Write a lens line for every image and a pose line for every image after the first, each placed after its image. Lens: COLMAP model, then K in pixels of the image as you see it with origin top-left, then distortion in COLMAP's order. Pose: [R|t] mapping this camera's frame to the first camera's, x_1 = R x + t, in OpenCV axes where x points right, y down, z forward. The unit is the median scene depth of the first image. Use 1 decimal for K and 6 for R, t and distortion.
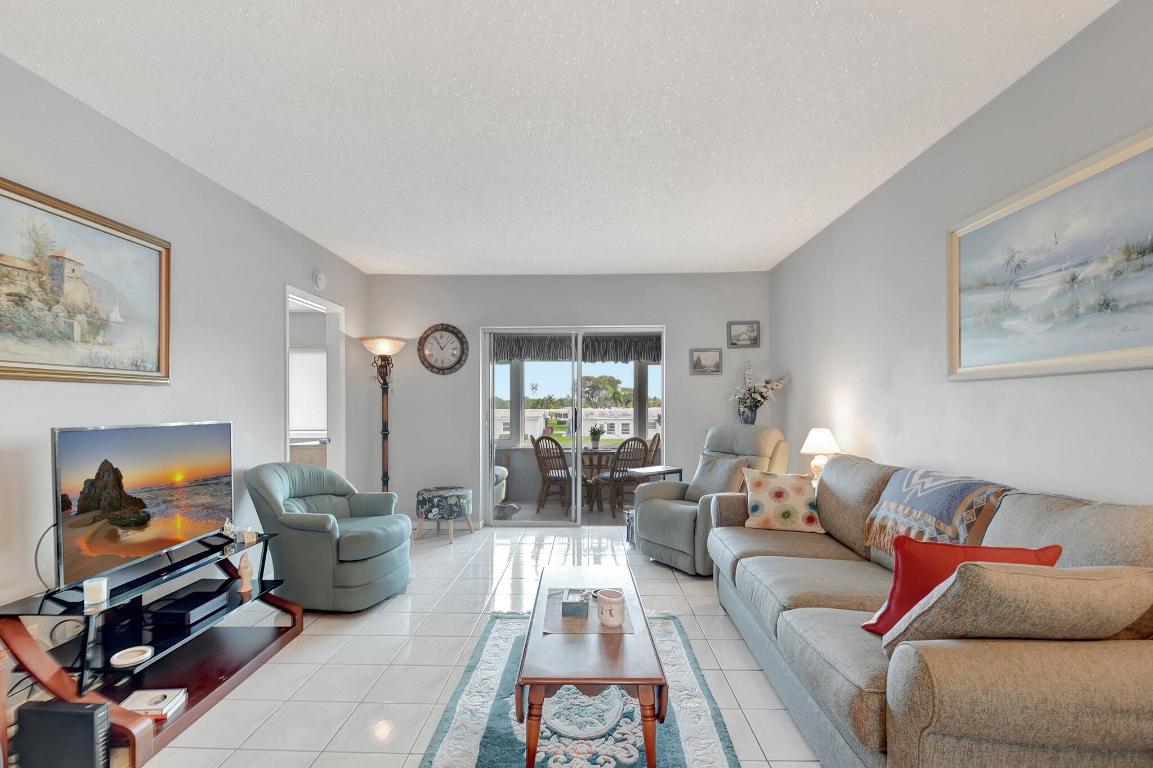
lens RADIAL K [[505.5, 0, 578.8], [0, 505.5, 401.4], [0, 0, 1]] dist [0.001175, -0.001888]
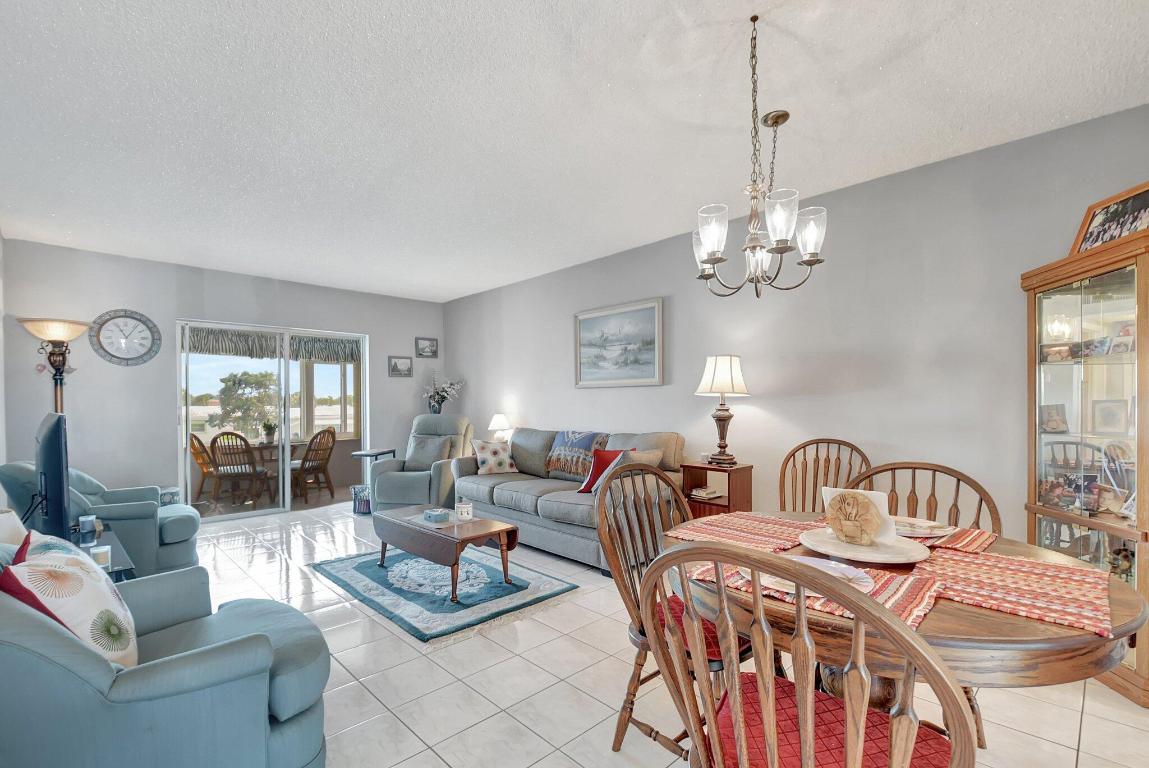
lens RADIAL K [[492.4, 0, 566.6], [0, 492.4, 390.4], [0, 0, 1]] dist [-0.000985, -0.000270]
pose [[0.694504, 0.016701, 0.719295, -0.561198], [-0.004550, 0.999813, -0.018820, 0.005884], [-0.719474, 0.009798, 0.694450, -0.279151]]
